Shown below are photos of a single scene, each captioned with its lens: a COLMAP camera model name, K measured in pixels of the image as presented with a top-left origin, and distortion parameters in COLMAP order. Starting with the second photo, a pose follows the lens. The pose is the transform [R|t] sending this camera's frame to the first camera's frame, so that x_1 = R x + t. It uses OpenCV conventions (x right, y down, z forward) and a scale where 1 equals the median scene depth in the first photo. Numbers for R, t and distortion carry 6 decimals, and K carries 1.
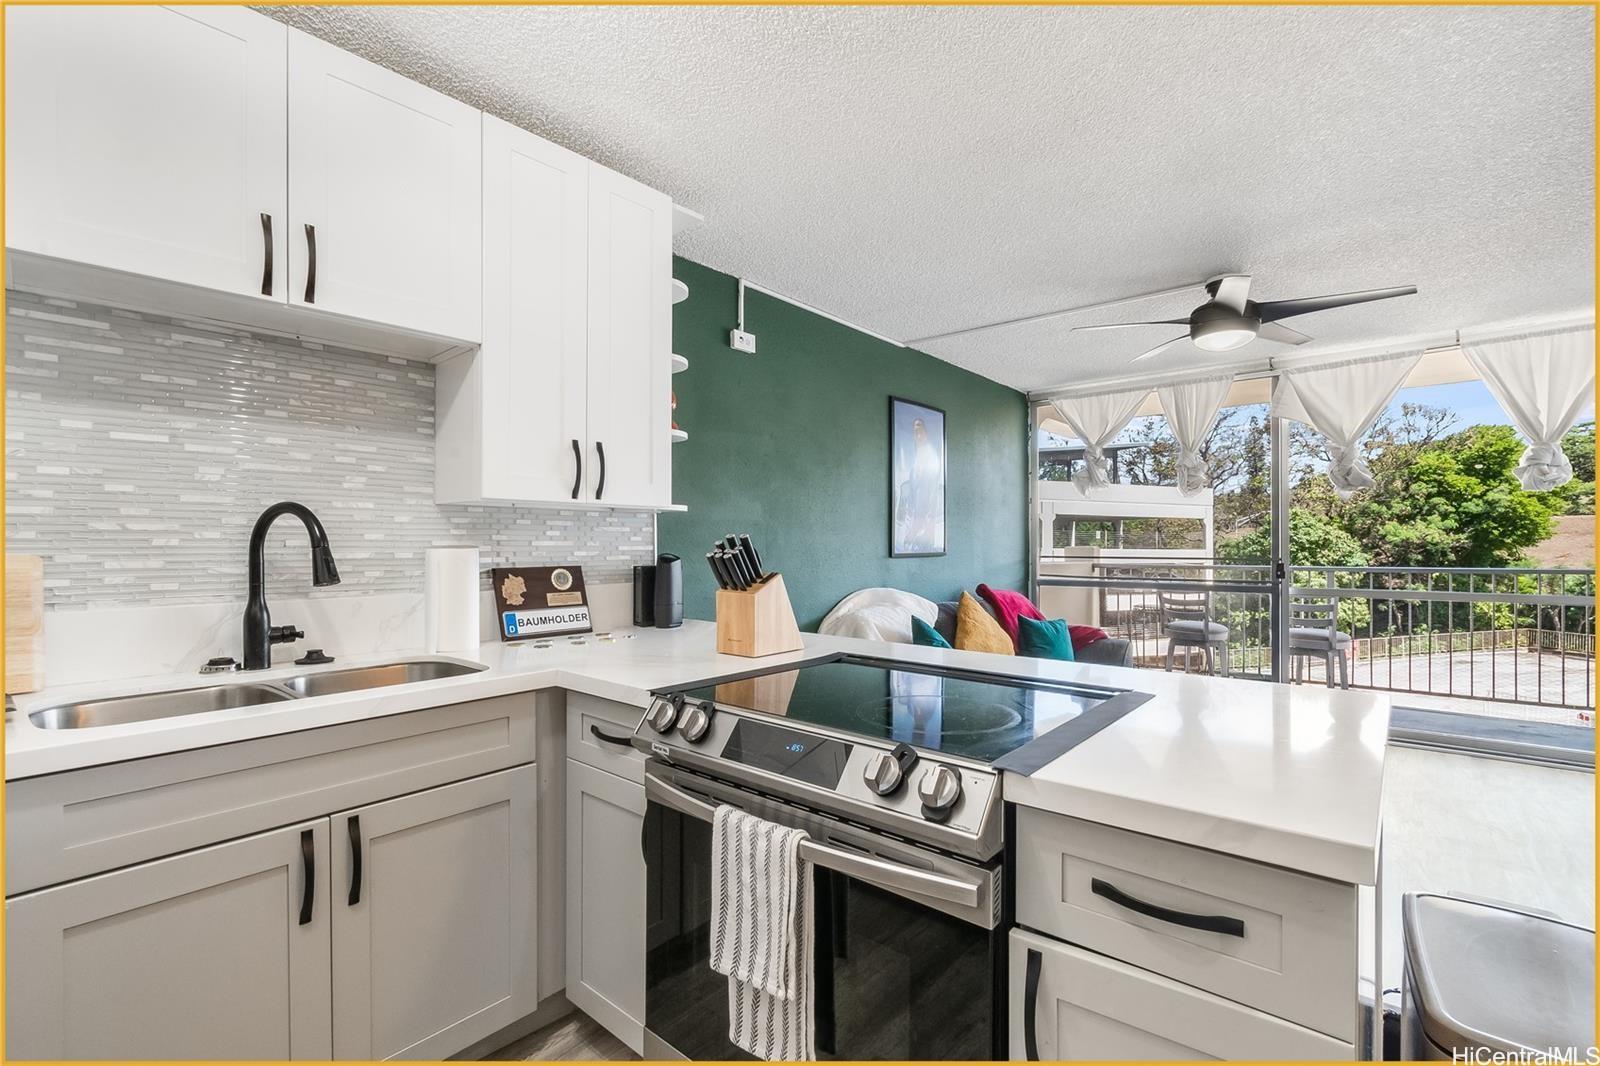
lens RADIAL K [[707.0, 0, 819.5], [0, 707.0, 539.4], [0, 0, 1]] dist [-0.000843, -0.001369]
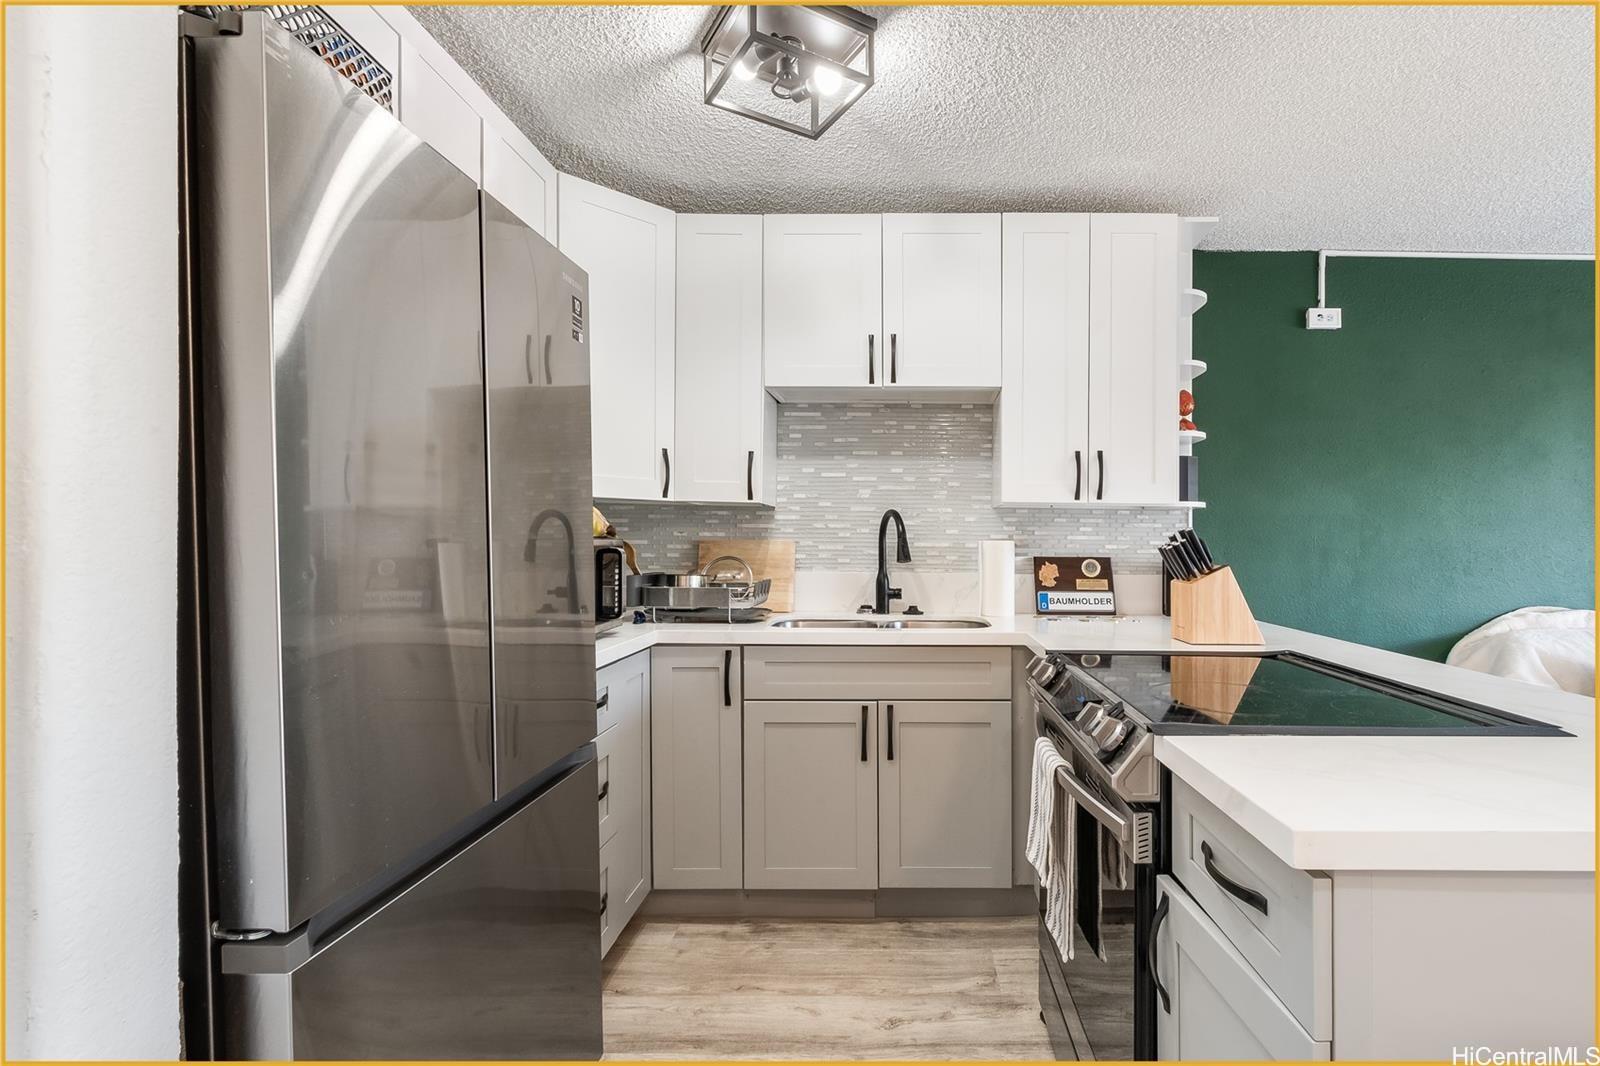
lens RADIAL K [[741.9, 0, 908.7], [0, 741.9, 533.9], [0, 0, 1]] dist [0.004567, 0.000137]
pose [[0.649015, -0.002194, -0.760772, 0.241612], [-0.004995, 0.999962, -0.007144, 0.006288], [0.760759, 0.008437, 0.648980, -0.022975]]
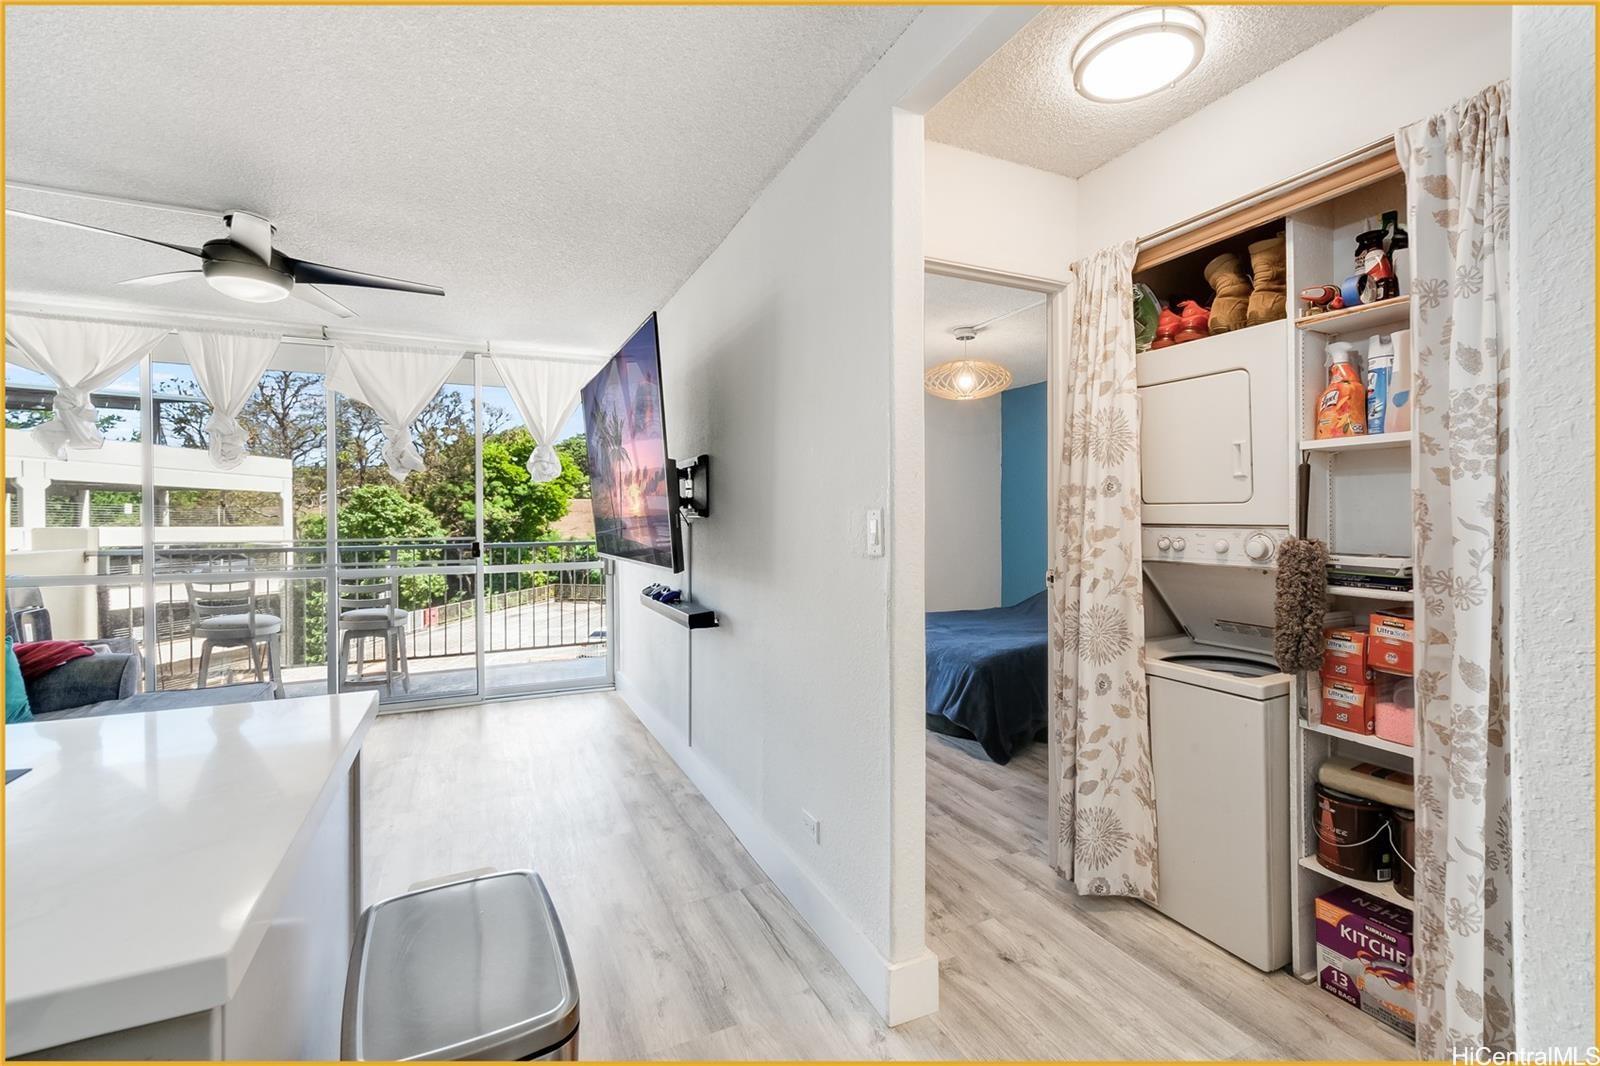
lens RADIAL K [[707.0, 0, 813.8], [0, 707.0, 525.4], [0, 0, 1]] dist [-0.000843, -0.001369]
pose [[0.423733, -0.008514, 0.905747, 0.081256], [-0.005395, 0.999914, 0.011923, -0.009527], [-0.905771, -0.009939, 0.423651, 0.016755]]
